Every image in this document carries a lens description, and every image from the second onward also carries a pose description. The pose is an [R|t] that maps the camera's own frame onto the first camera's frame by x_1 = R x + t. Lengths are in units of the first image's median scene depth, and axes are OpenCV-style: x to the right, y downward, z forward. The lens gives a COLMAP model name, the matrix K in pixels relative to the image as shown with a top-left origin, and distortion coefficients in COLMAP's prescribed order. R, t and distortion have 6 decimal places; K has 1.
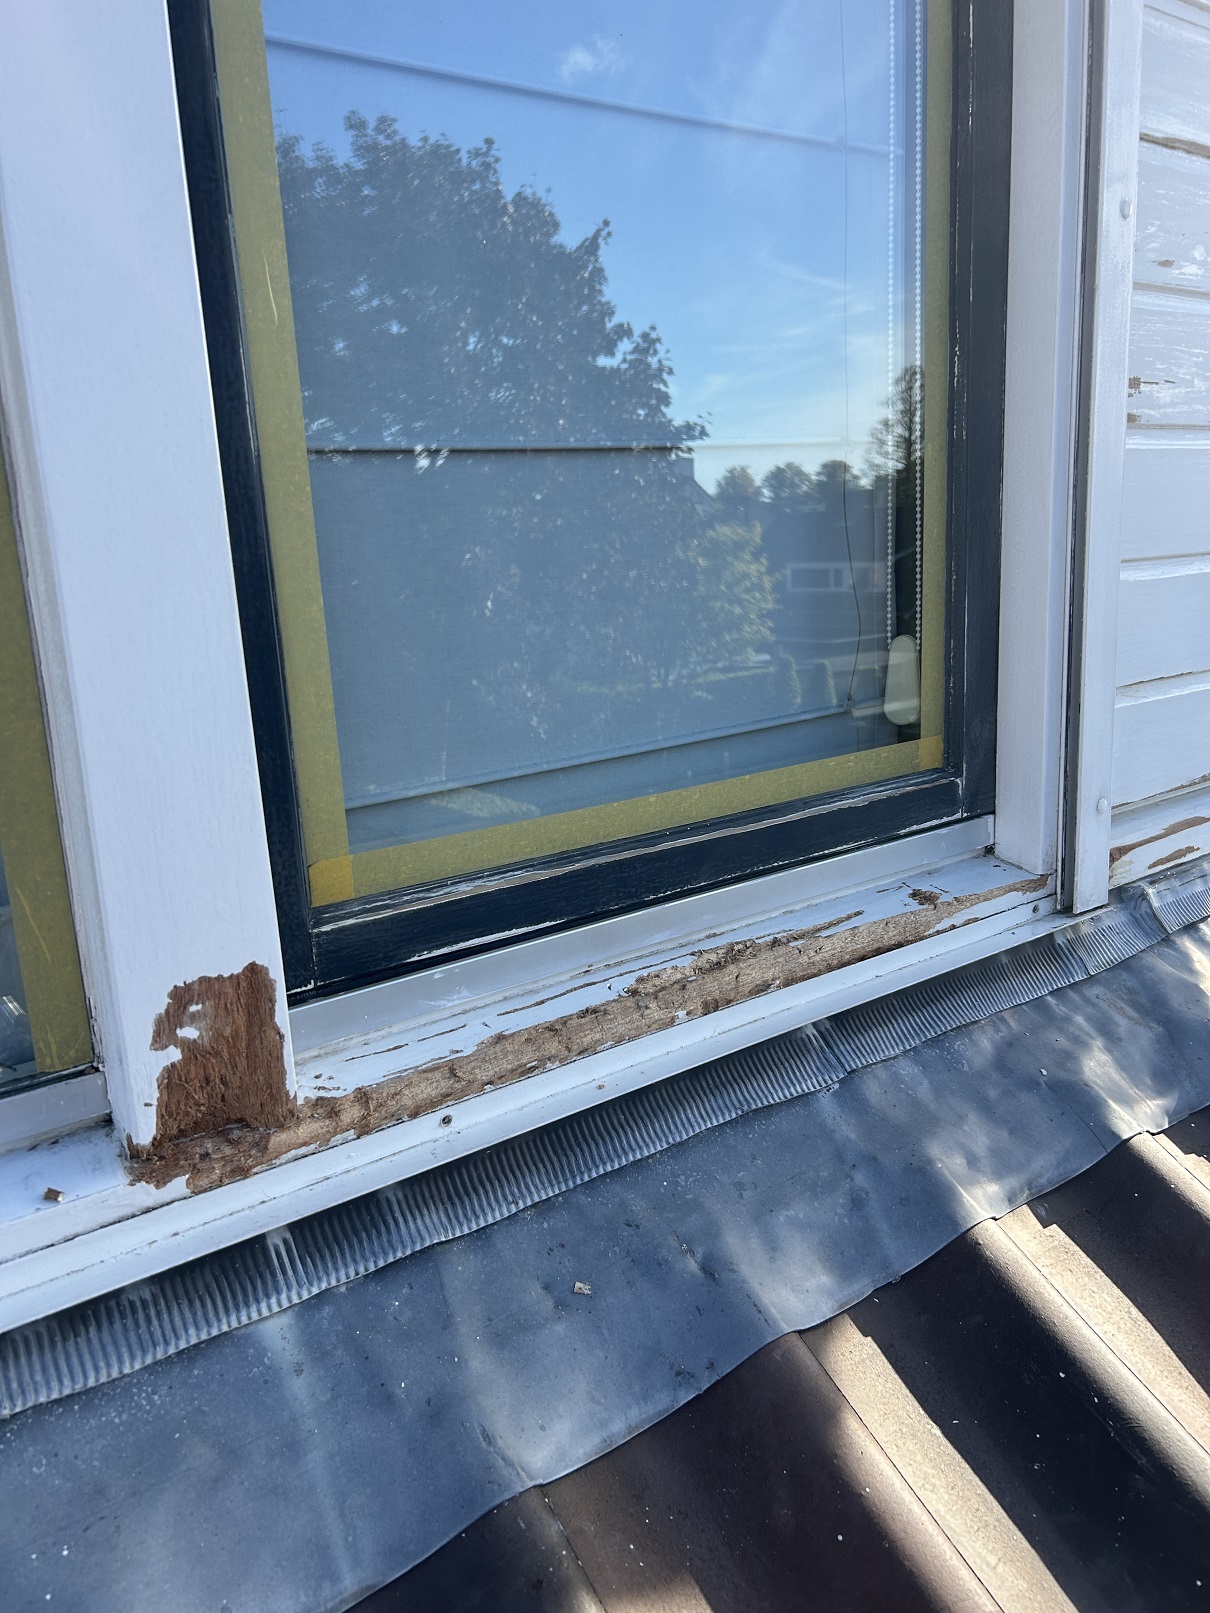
lens RADIAL K [[1225.4, 0, 607.7], [0, 1225.4, 807.1], [0, 0, 1]] dist [0.015994, -0.003803]
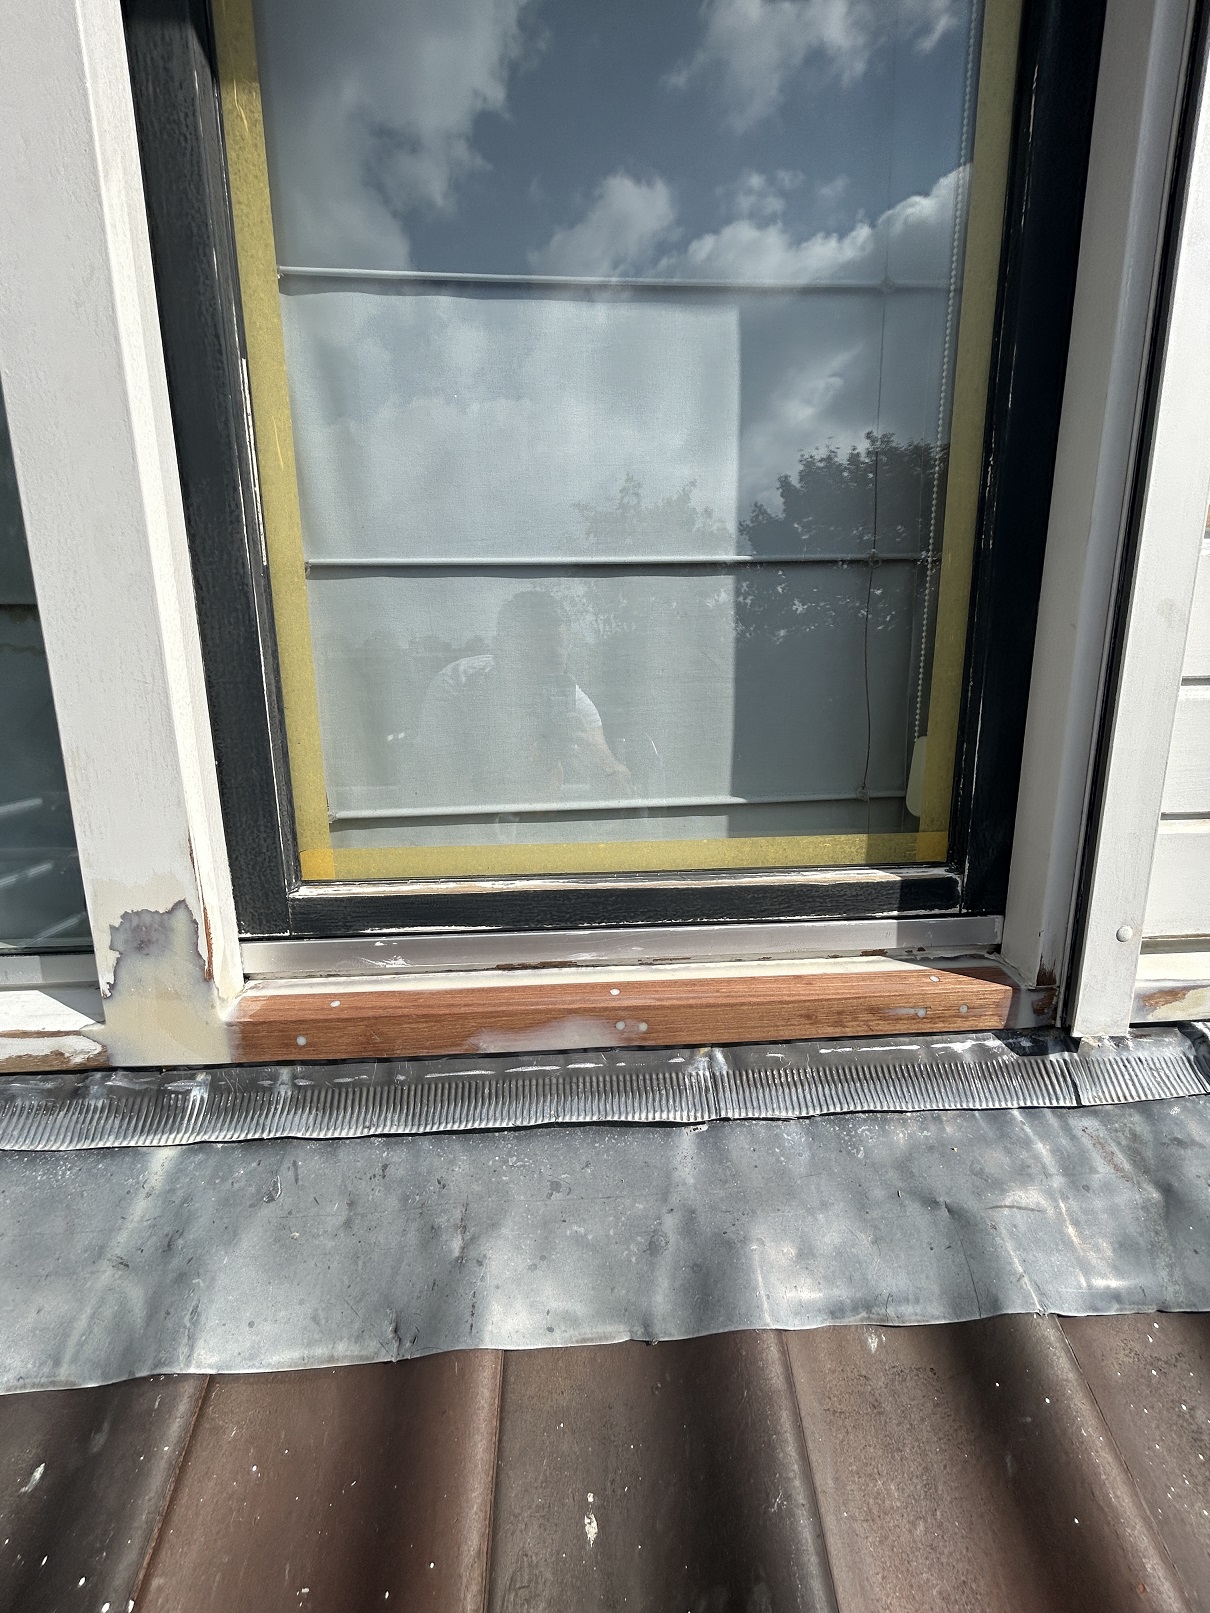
lens RADIAL K [[641.9, 0, 603.1], [0, 641.9, 810.1], [0, 0, 1]] dist [0.001530, 0.000558]
pose [[0.837121, 0.140144, -0.528761, 0.351350], [-0.145721, 0.988828, 0.031379, -0.057706], [0.527251, 0.050784, 0.848191, 0.411899]]
